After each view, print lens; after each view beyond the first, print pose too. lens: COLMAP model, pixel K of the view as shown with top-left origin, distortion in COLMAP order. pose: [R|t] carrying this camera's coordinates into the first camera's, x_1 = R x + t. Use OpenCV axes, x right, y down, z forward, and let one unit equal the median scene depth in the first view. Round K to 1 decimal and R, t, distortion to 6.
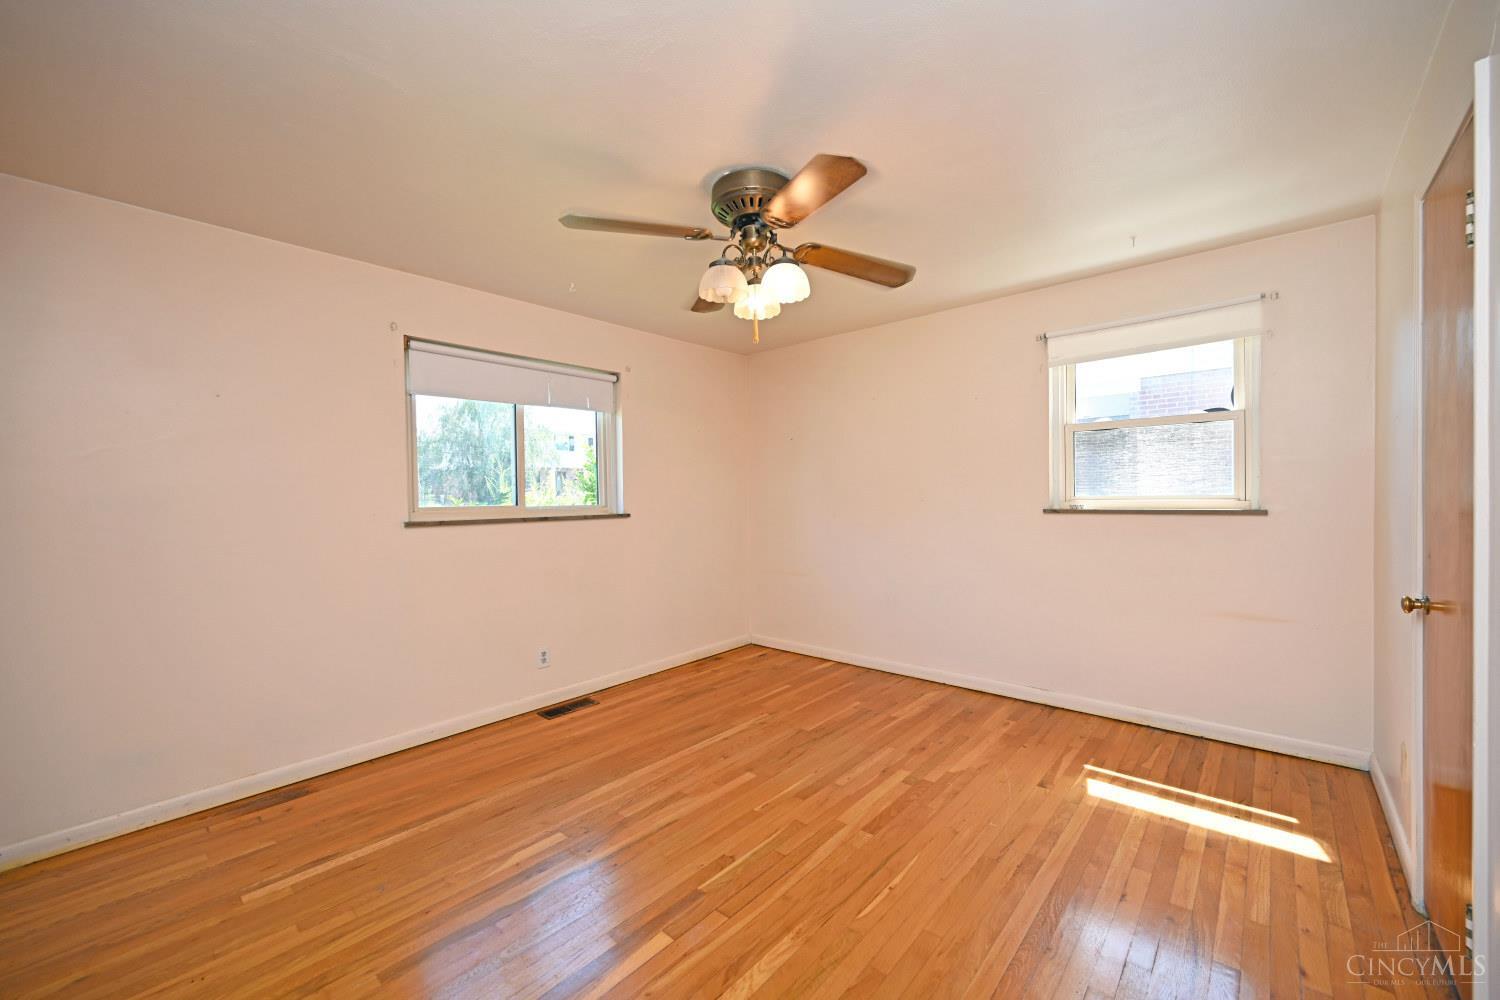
lens RADIAL K [[594.1, 0, 750.0], [0, 594.1, 500.0], [0, 0, 1]] dist [-0.000718, -0.000083]
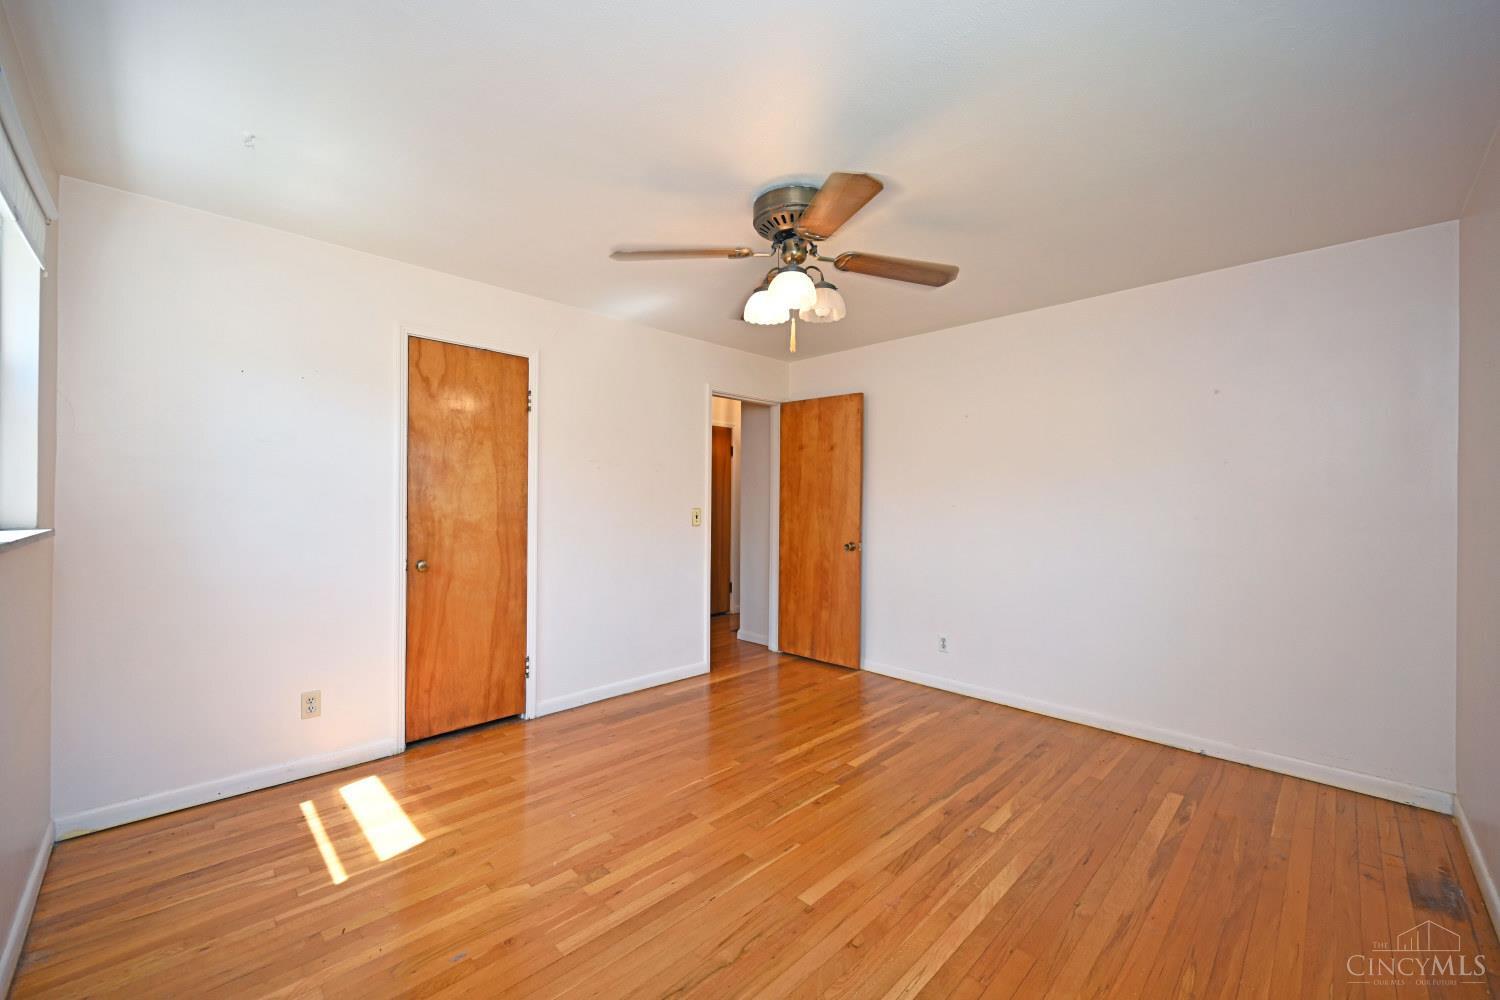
lens RADIAL K [[594.1, 0, 750.0], [0, 594.1, 500.0], [0, 0, 1]] dist [-0.000718, -0.000083]
pose [[-0.997904, 0.011326, 0.063716, 0.020632], [0.011171, 0.999934, -0.002784, -0.006845], [-0.063744, -0.002067, -0.997964, 1.954937]]
